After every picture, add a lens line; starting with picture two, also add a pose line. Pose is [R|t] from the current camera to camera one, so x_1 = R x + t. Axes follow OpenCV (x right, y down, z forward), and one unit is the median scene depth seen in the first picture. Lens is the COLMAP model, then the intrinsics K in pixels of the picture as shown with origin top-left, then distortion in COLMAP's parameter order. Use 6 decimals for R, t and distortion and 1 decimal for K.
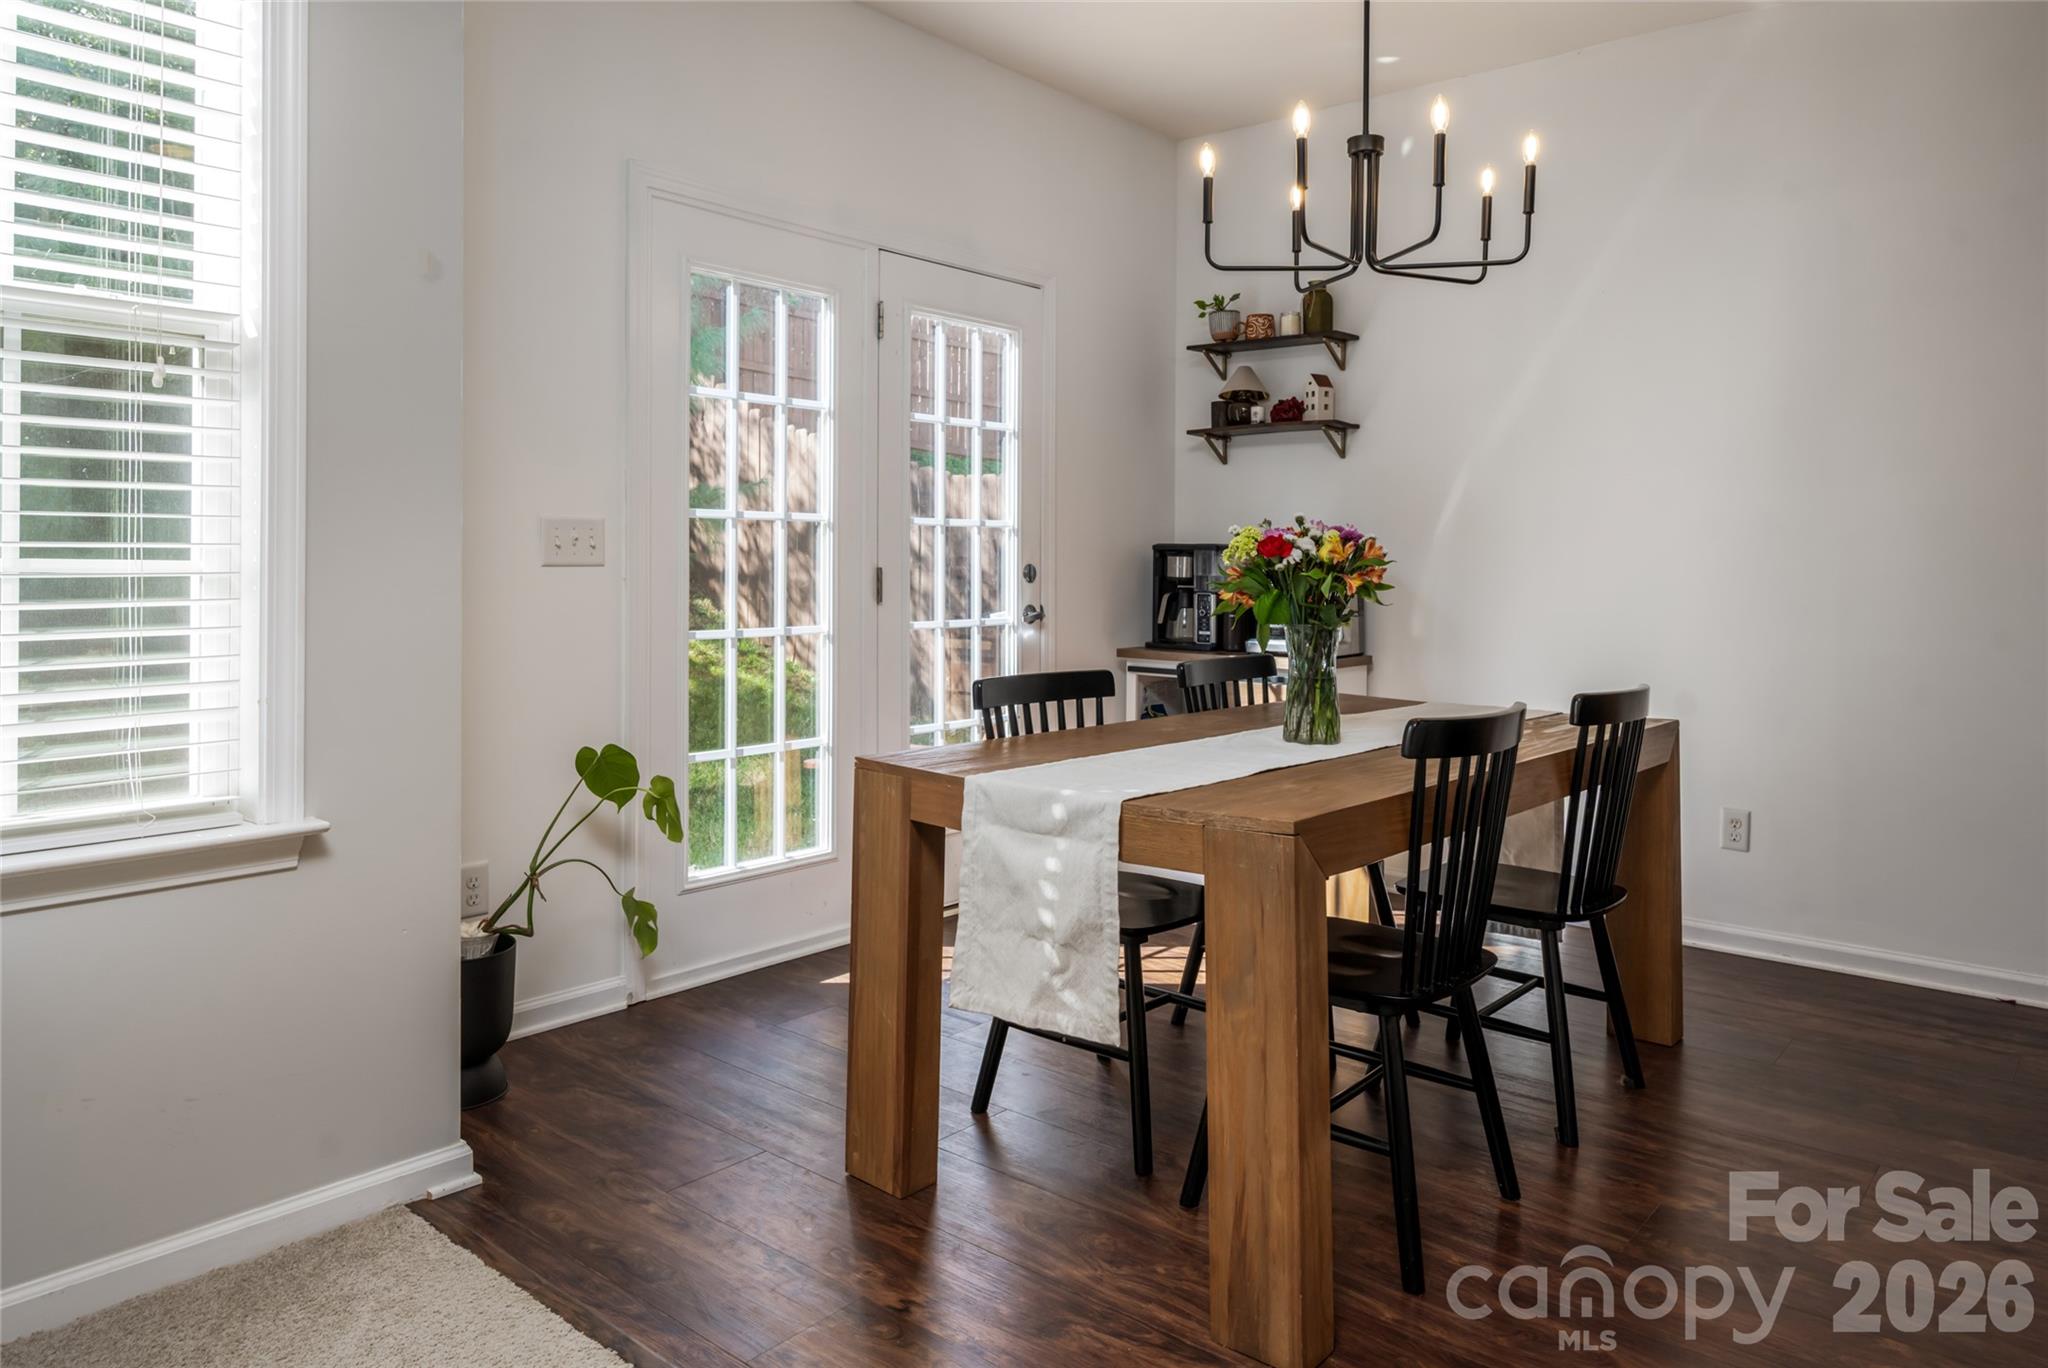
lens RADIAL K [[1329.5, 0, 1024.0], [0, 1329.5, 684.0], [0, 0, 1]] dist [-0.000785, 0.000460]
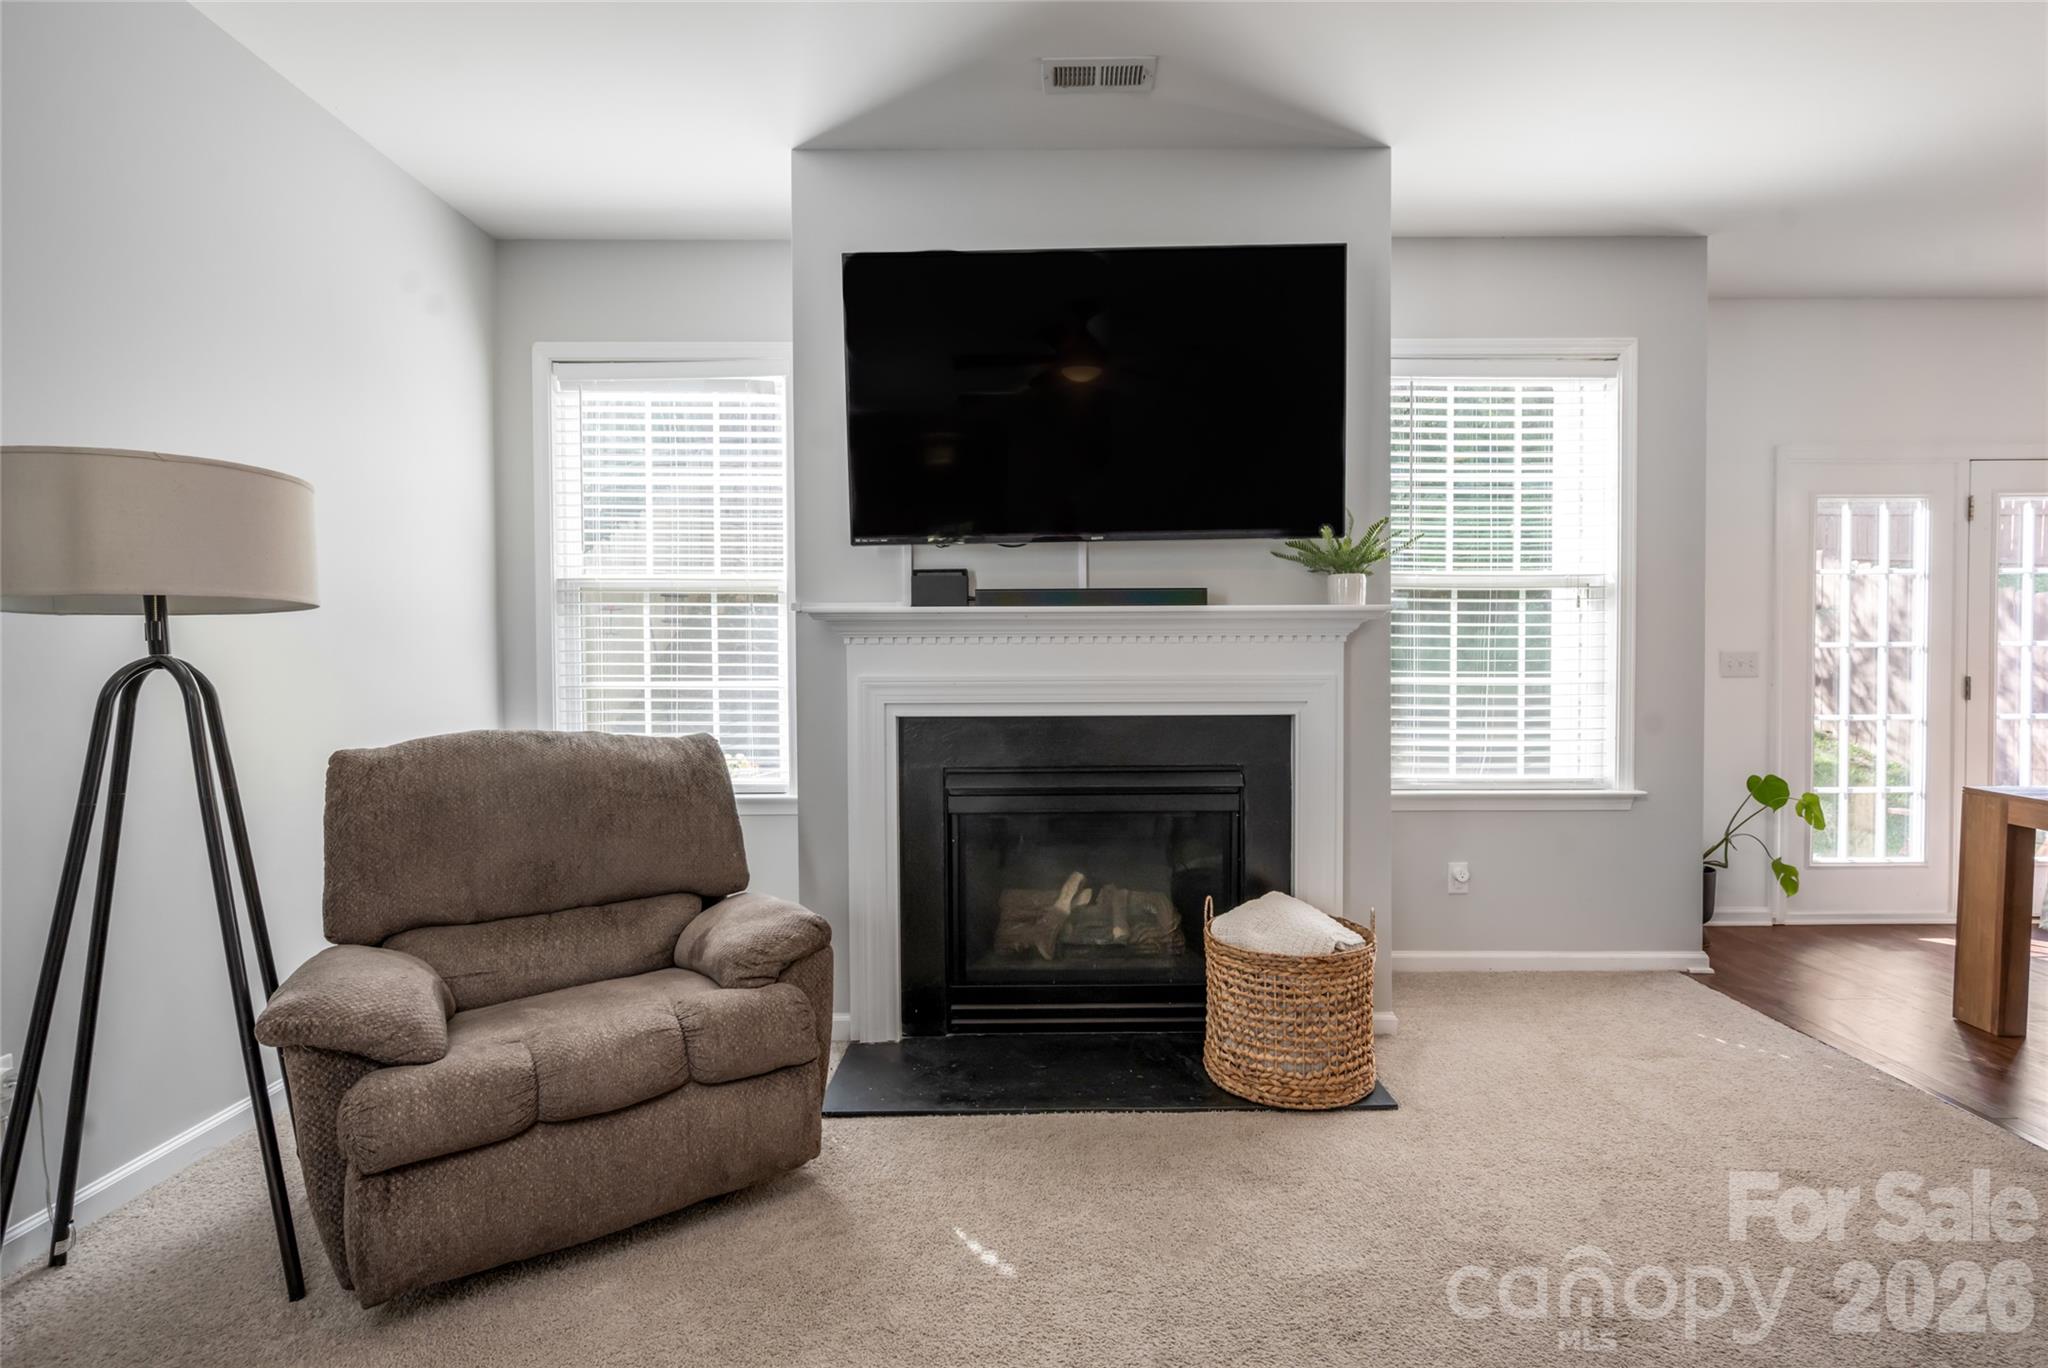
lens RADIAL K [[965.2, 0, 1024.0], [0, 965.2, 684.0], [0, 0, 1]] dist [0.000942, -0.000397]
pose [[0.652147, 0.002449, -0.758089, 0.027055], [-0.057843, 0.997240, -0.046538, 0.041304], [0.755883, 0.074200, 0.650489, -0.643959]]
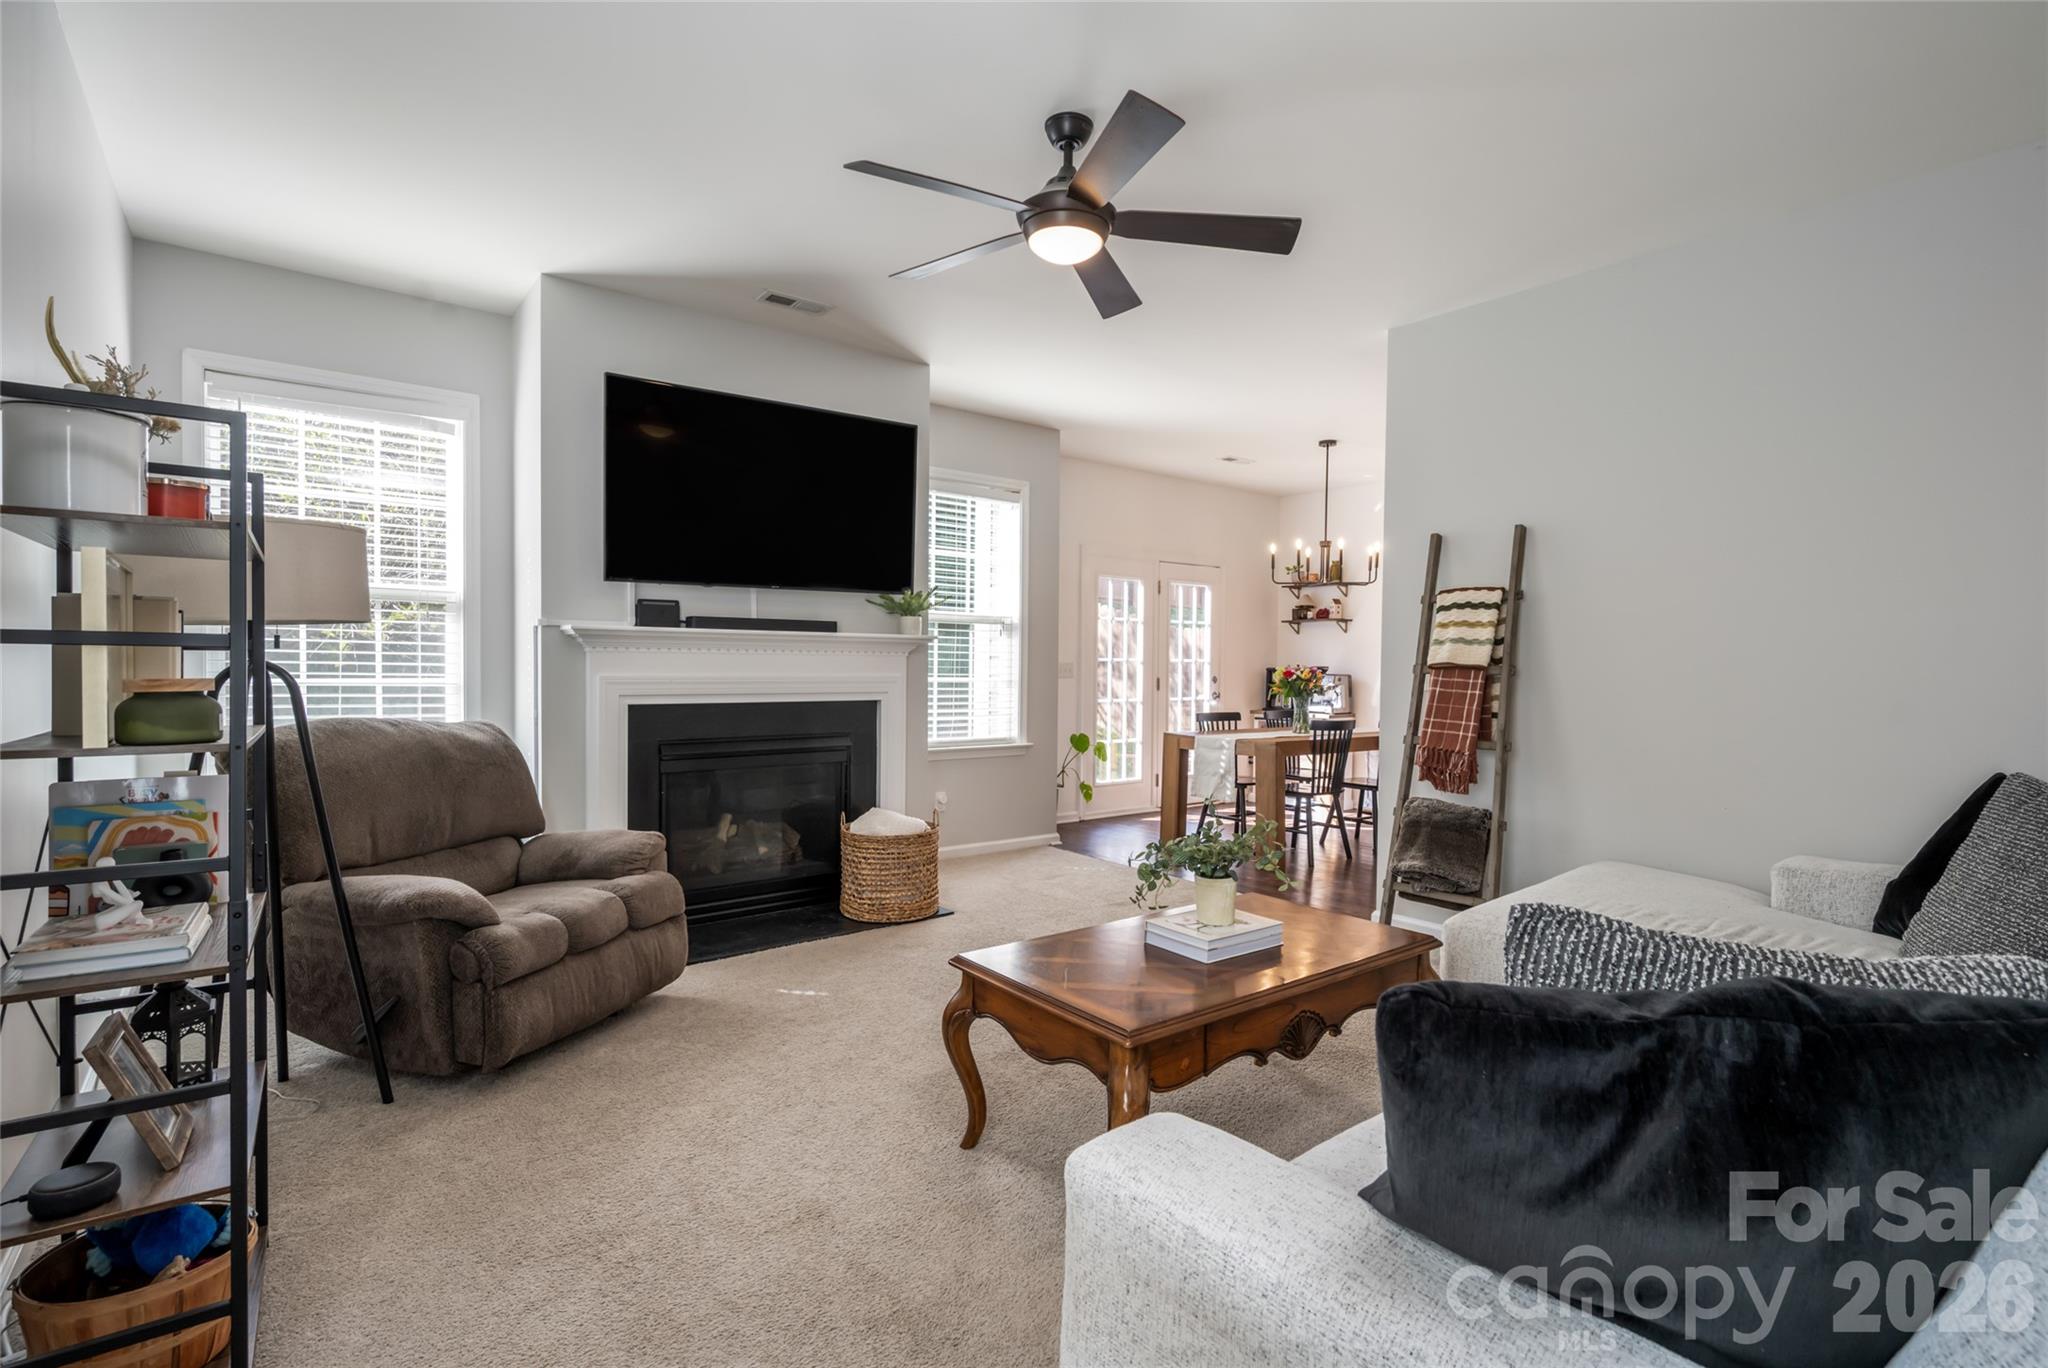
lens RADIAL K [[977.1, 0, 1024.0], [0, 977.1, 684.0], [0, 0, 1]] dist [-0.000065, -0.000042]
pose [[0.981006, 0.004697, -0.193923, 0.013214], [-0.018467, 0.997428, -0.069262, 0.093276], [0.193098, 0.071528, 0.978569, -1.361364]]
